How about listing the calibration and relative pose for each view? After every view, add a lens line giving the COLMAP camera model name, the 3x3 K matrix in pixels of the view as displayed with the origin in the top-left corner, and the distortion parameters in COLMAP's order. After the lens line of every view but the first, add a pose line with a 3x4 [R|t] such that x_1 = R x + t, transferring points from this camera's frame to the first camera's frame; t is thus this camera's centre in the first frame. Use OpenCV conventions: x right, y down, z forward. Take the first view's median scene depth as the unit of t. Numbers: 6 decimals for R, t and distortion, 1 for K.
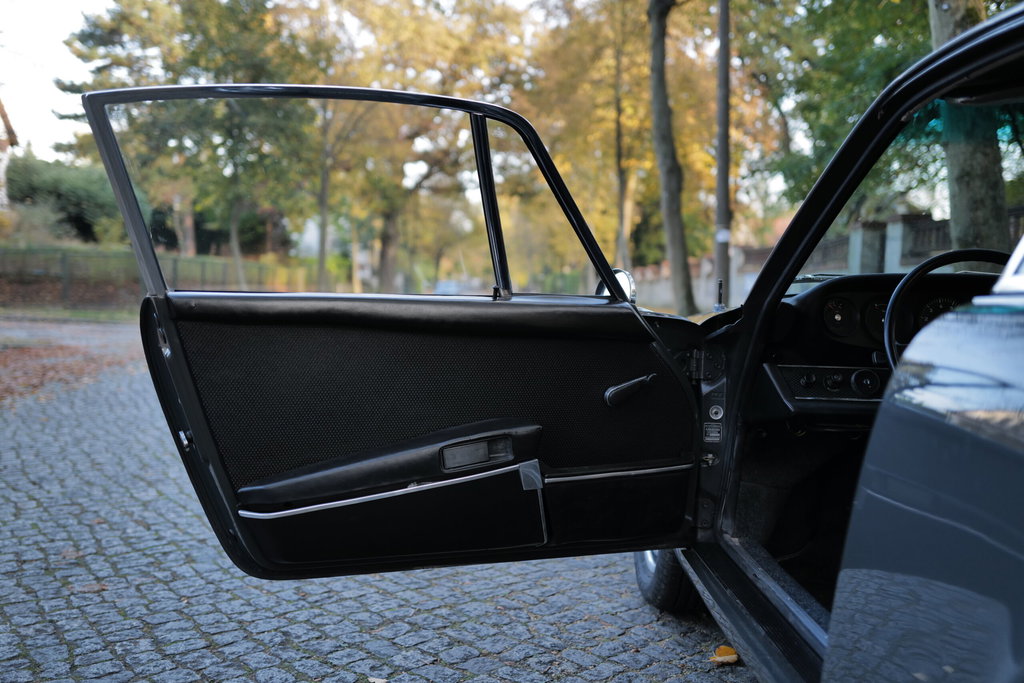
lens RADIAL K [[956.6, 0, 511.9], [0, 956.6, 341.7], [0, 0, 1]] dist [-0.007144, 0.000000]
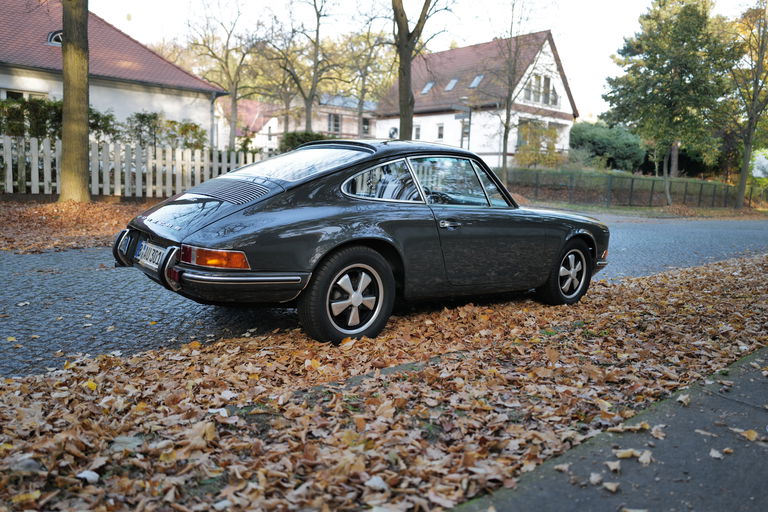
lens RADIAL K [[572.8, 0, 388.1], [0, 572.8, 259.1], [0, 0, 1]] dist [-0.003746, -0.002830]
pose [[0.662134, 0.119828, -0.739743, 0.201003], [-0.078469, 0.992793, 0.090582, 0.001769], [0.745266, -0.001930, 0.666765, -0.070291]]
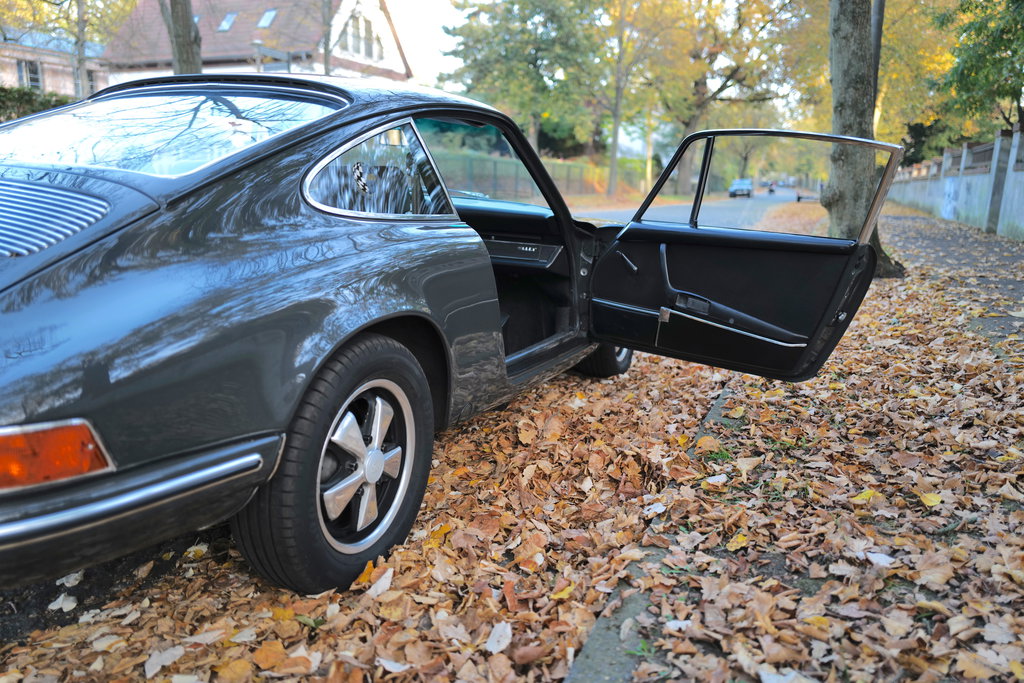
lens RADIAL K [[763.7, 0, 512.9], [0, 763.7, 336.0], [0, 0, 1]] dist [-0.003746, -0.002830]
pose [[0.927616, 0.083496, -0.364085, 0.106201], [-0.031373, 0.988669, 0.146800, -0.000548], [0.372216, -0.124752, 0.919724, -0.037040]]
